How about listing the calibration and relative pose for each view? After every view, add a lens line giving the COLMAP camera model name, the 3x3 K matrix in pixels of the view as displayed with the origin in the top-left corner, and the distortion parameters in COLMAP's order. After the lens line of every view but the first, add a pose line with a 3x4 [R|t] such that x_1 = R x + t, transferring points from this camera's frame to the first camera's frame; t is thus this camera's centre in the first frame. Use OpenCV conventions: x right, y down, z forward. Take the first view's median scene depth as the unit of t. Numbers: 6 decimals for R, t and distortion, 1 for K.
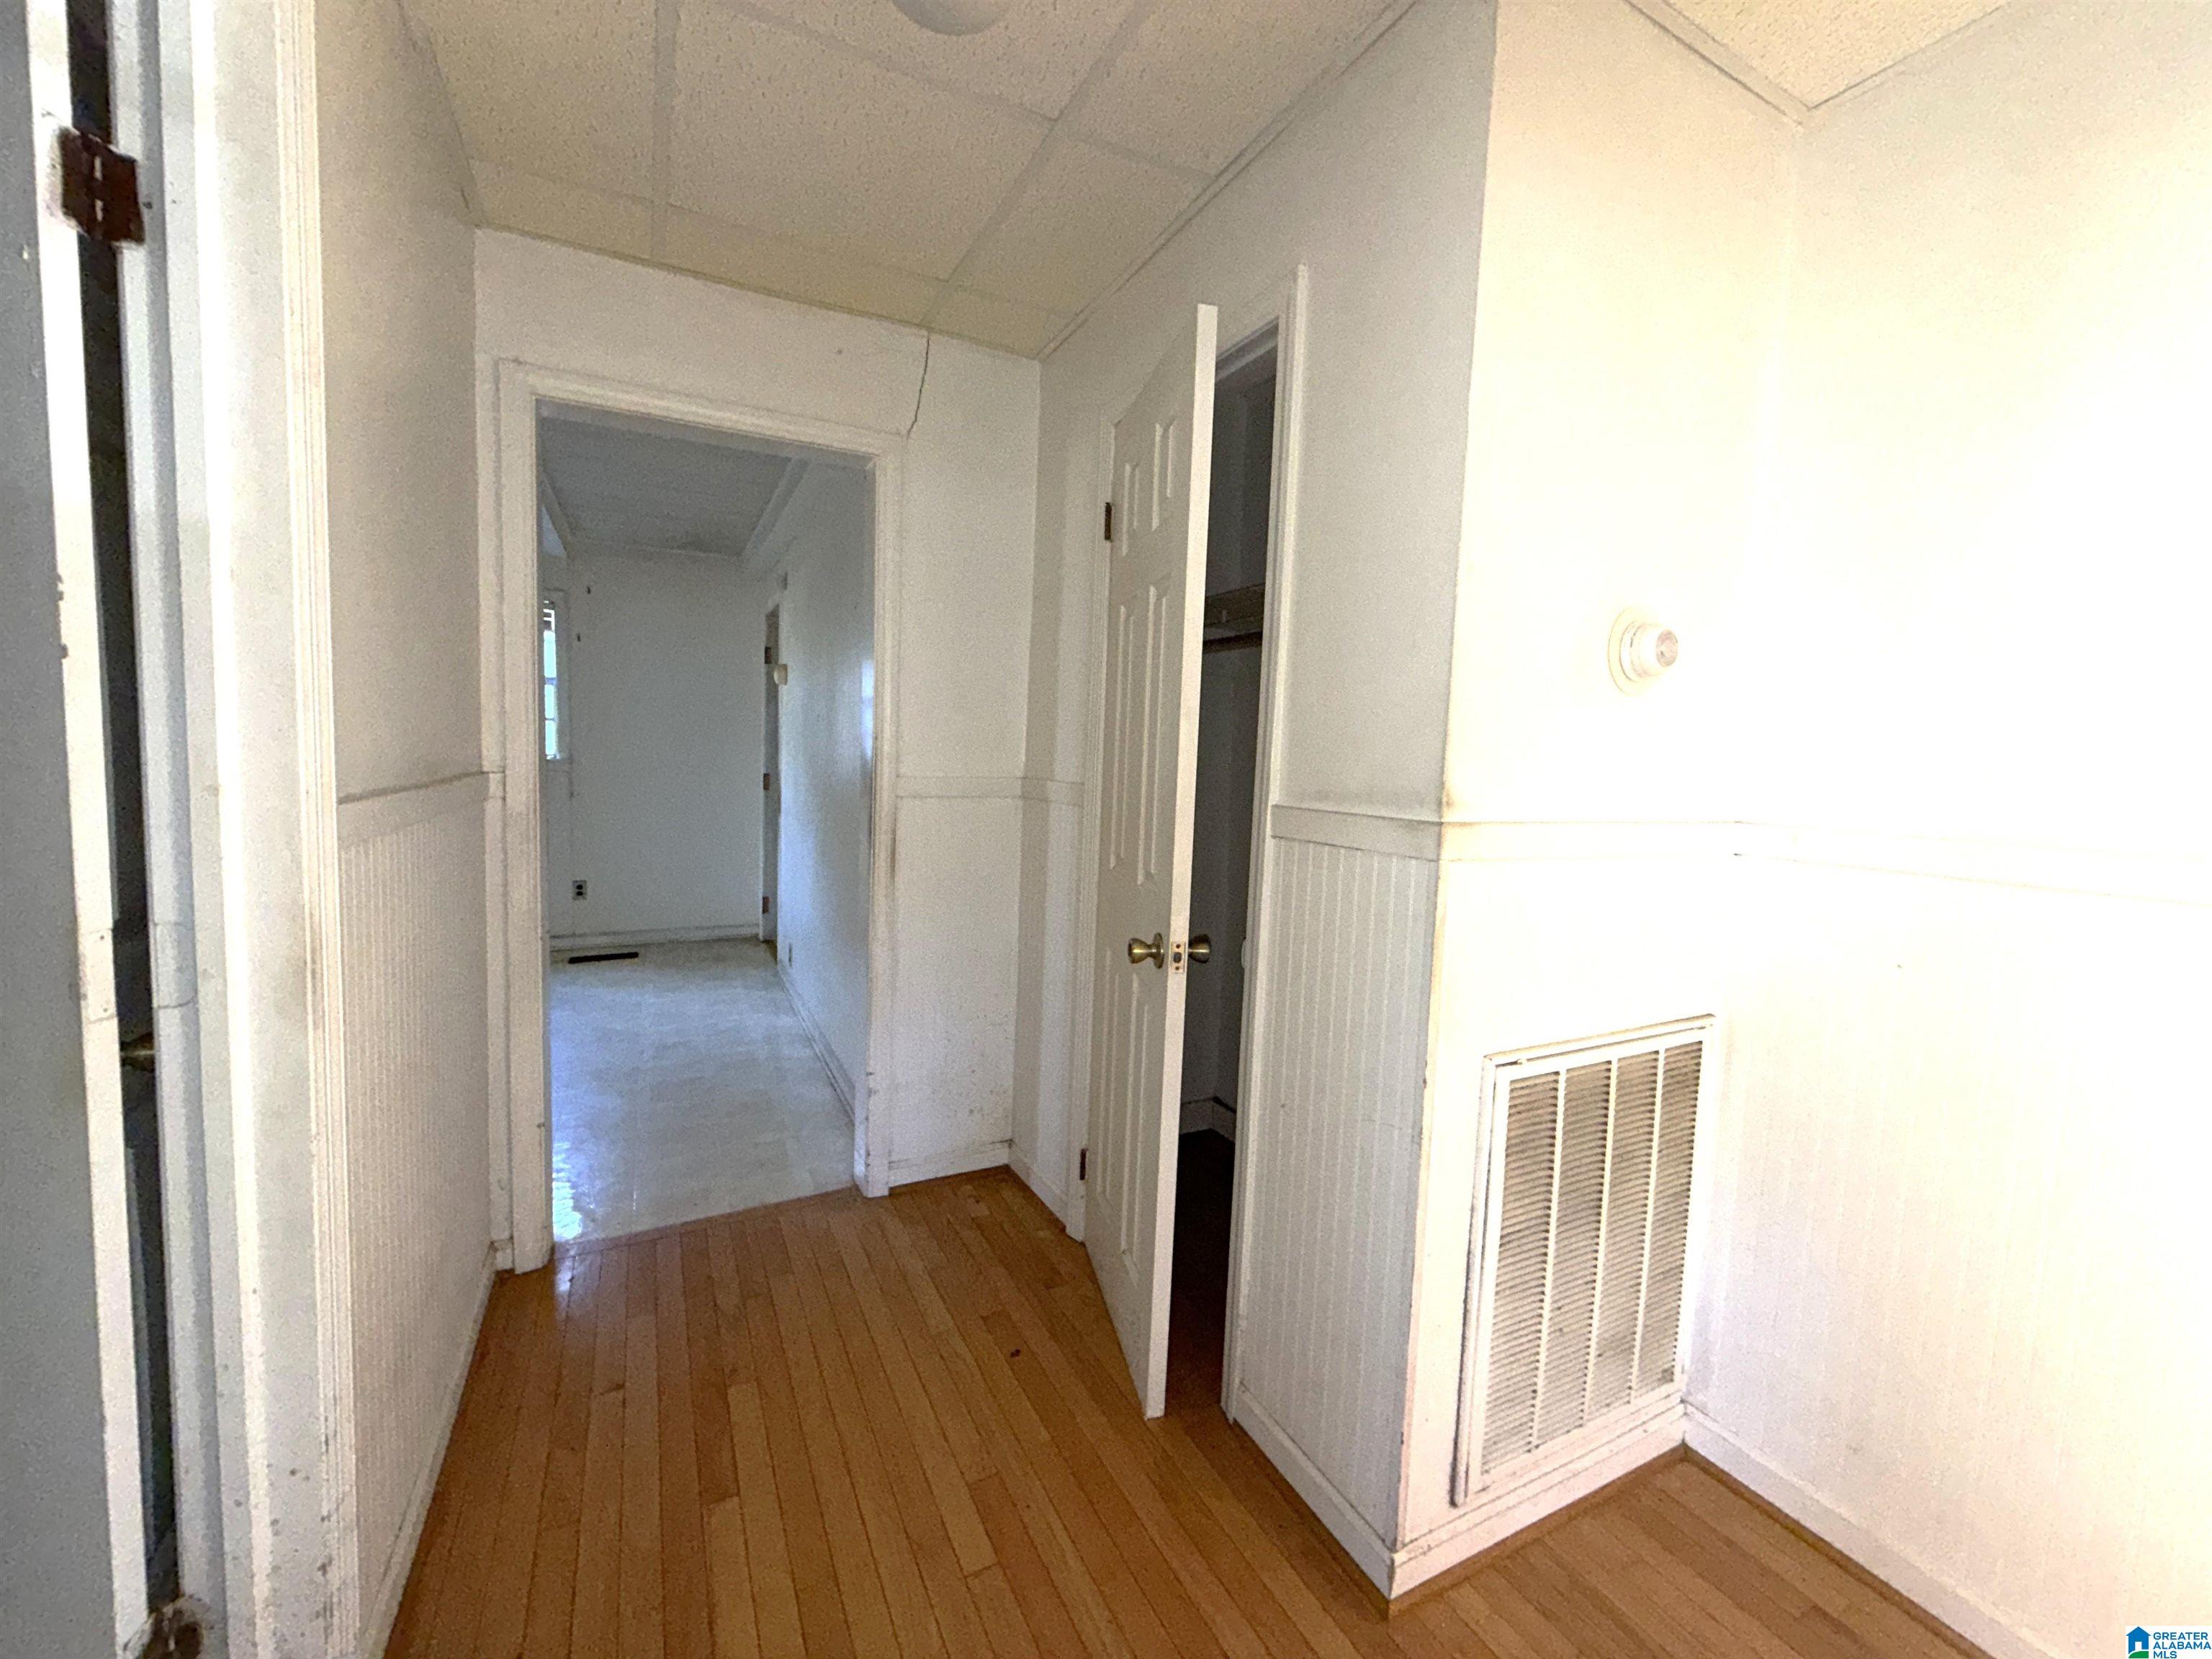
lens RADIAL K [[879.3, 0, 1103.8], [0, 879.3, 824.1], [0, 0, 1]] dist [0.001826, 0.000068]
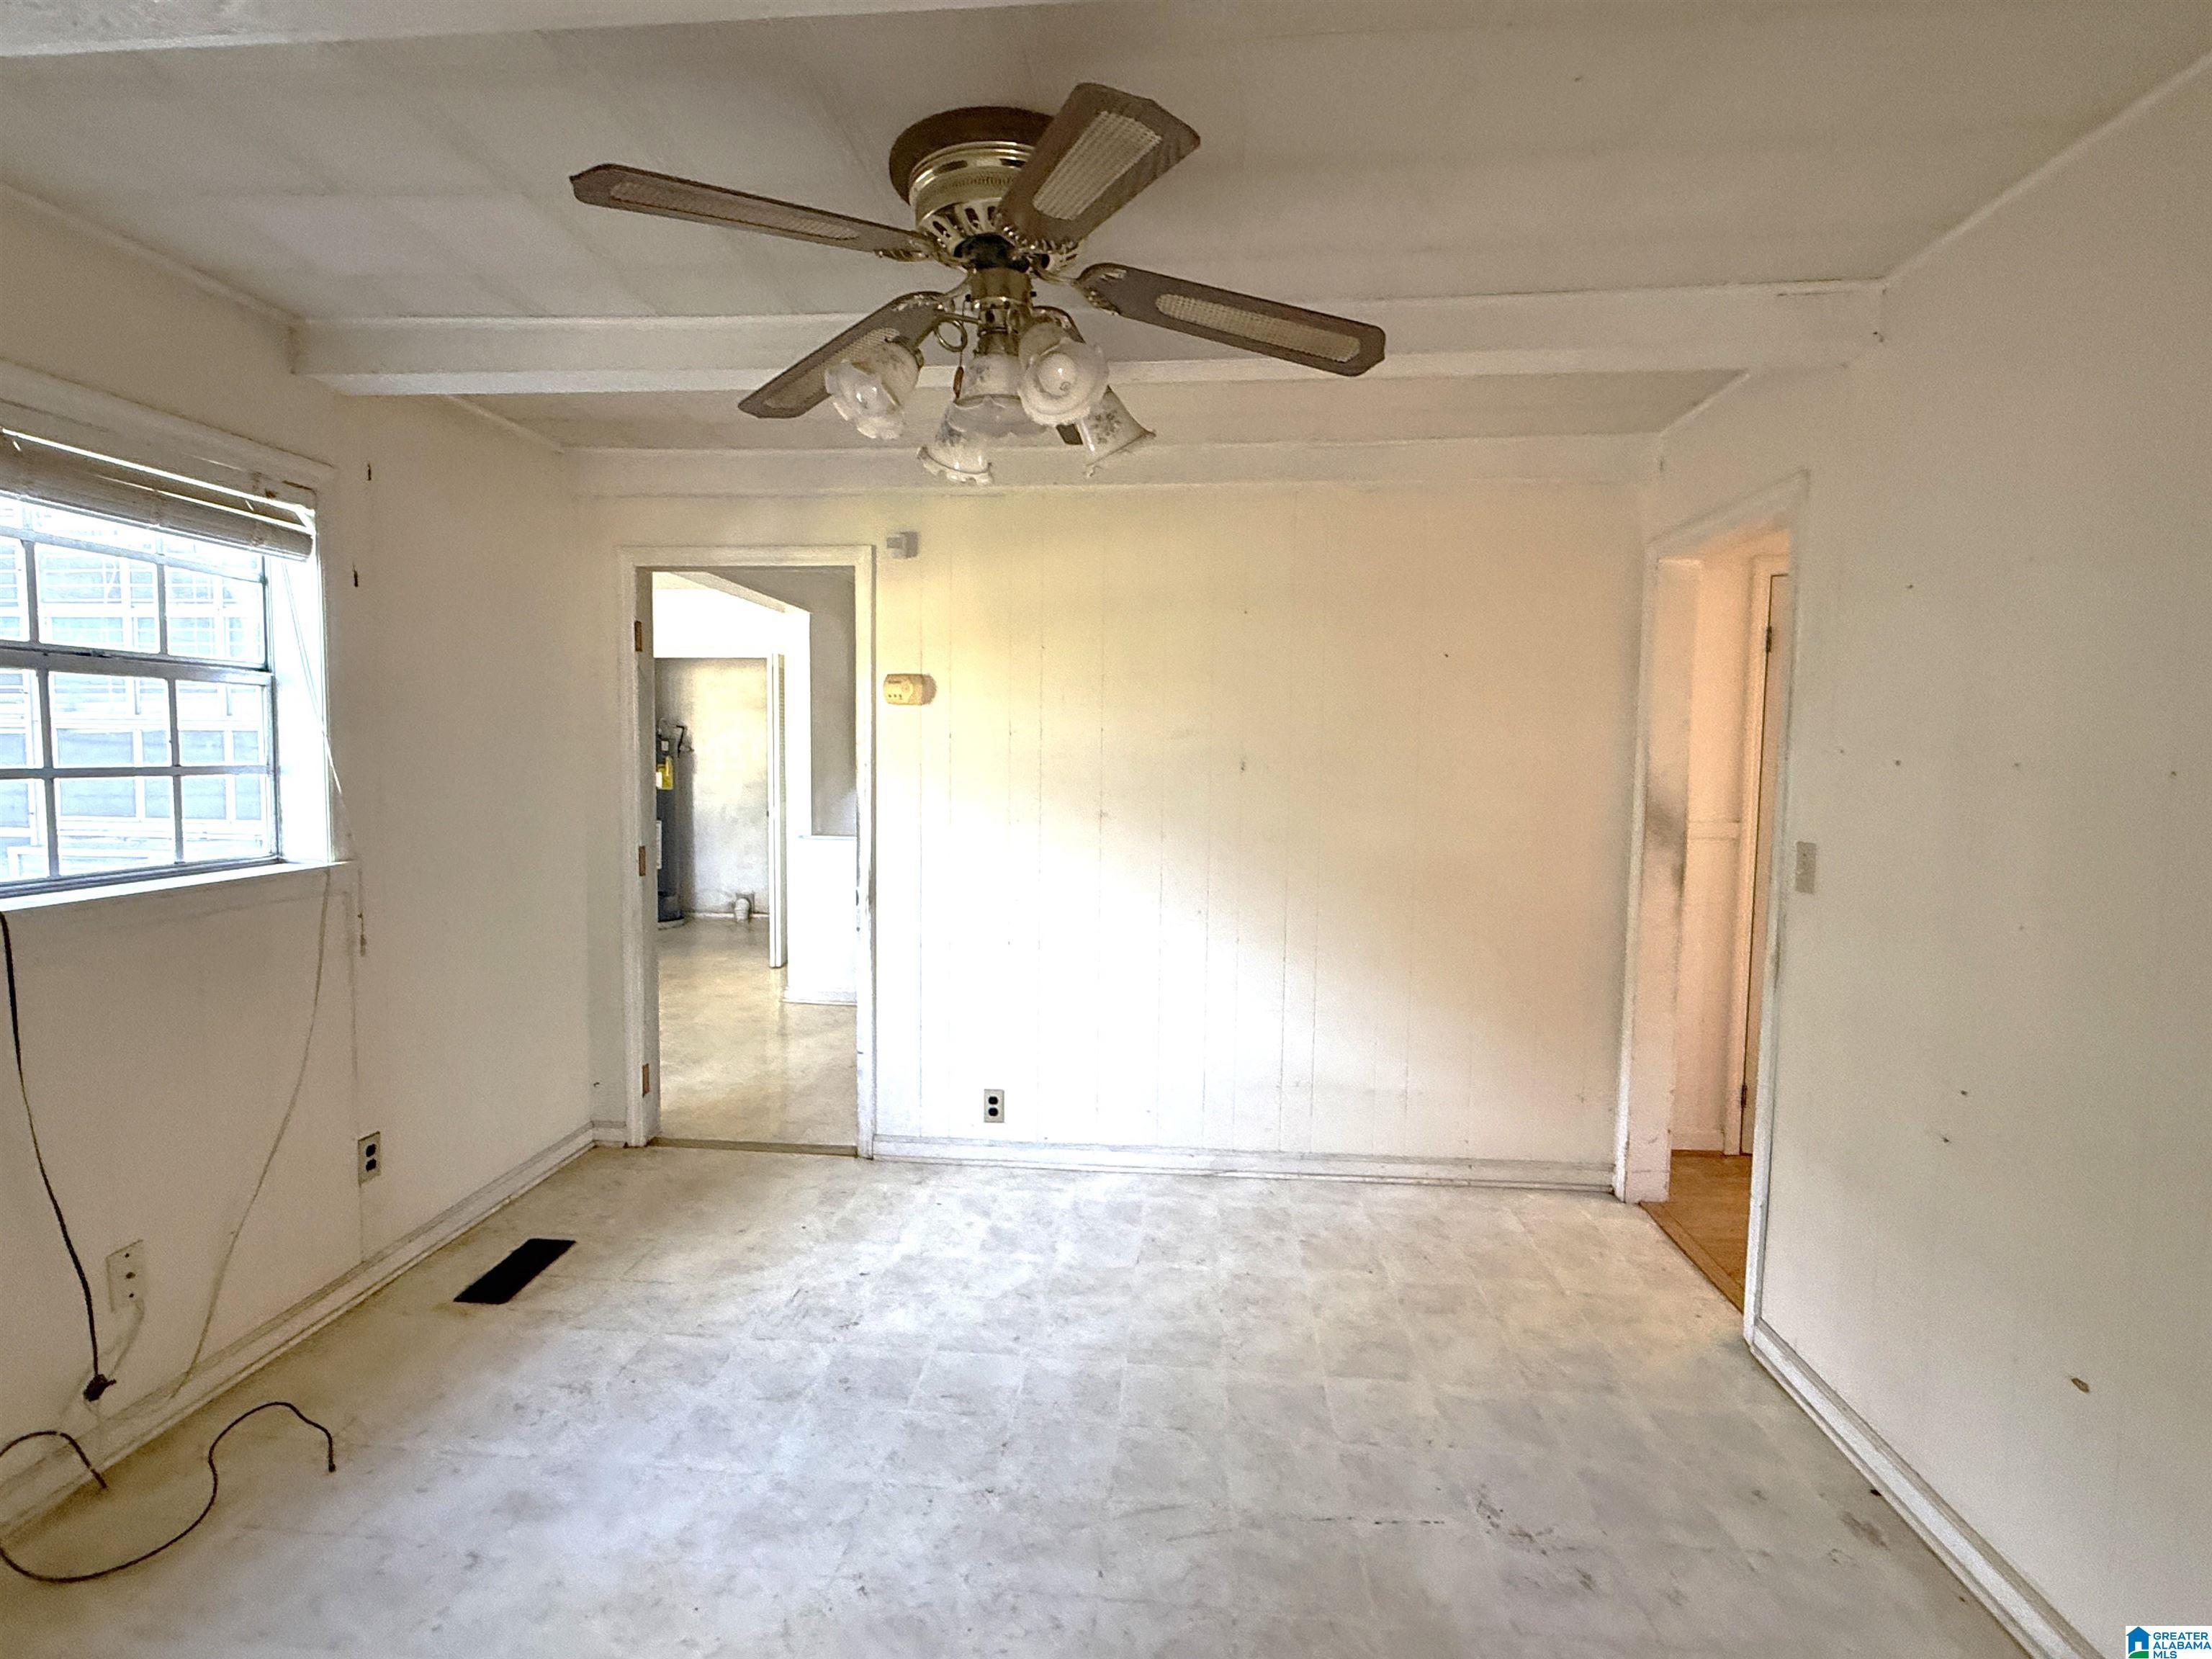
lens RADIAL K [[1030.4, 0, 1111.9], [0, 1030.4, 825.5], [0, 0, 1]] dist [-0.003034, -0.000131]
pose [[0.508460, -0.092422, 0.856112, -0.952859], [0.079120, 0.995032, 0.060429, -0.105735], [-0.857443, 0.037010, 0.513246, 0.493587]]
